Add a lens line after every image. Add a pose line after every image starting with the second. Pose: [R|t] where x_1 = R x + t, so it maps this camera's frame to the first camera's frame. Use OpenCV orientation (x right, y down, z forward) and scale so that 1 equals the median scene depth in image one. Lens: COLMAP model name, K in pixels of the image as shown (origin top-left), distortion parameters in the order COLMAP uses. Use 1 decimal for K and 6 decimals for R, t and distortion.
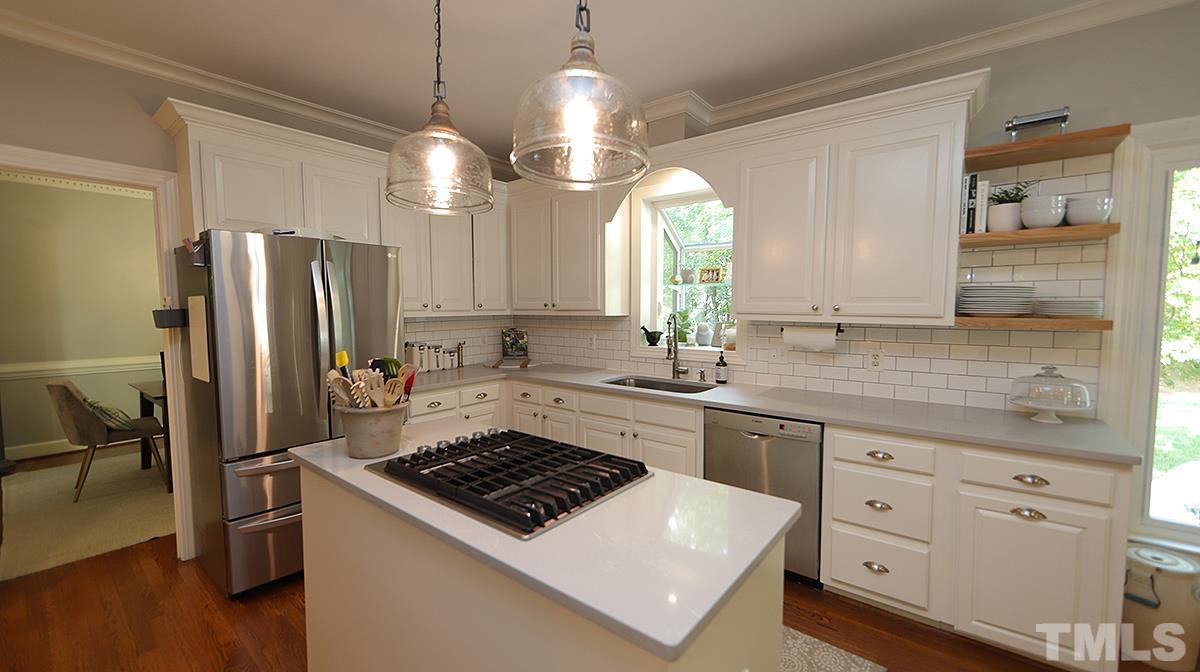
lens RADIAL K [[465.8, 0, 600.0], [0, 465.8, 336.0], [0, 0, 1]] dist [-0.000426, -0.000005]
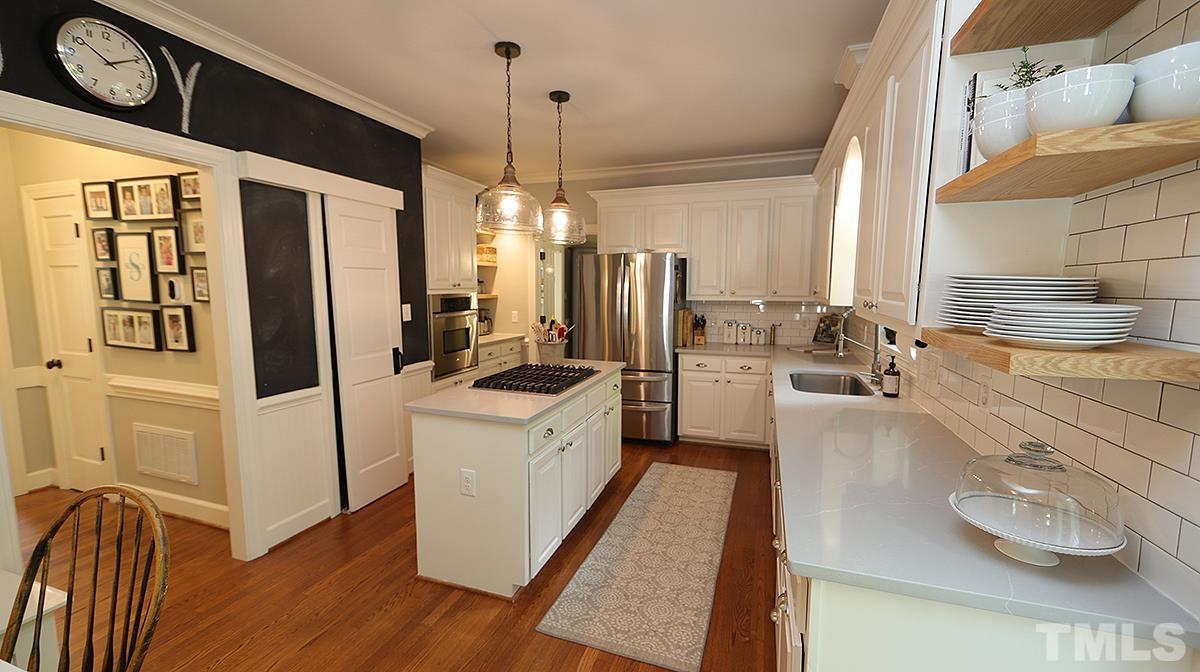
lens RADIAL K [[465.8, 0, 600.0], [0, 465.8, 336.0], [0, 0, 1]] dist [-0.000426, -0.000005]
pose [[0.314327, 0.104162, -0.943583, 0.713778], [-0.063993, 0.994026, 0.088413, -0.032987], [0.947156, 0.032593, 0.319115, 0.250003]]
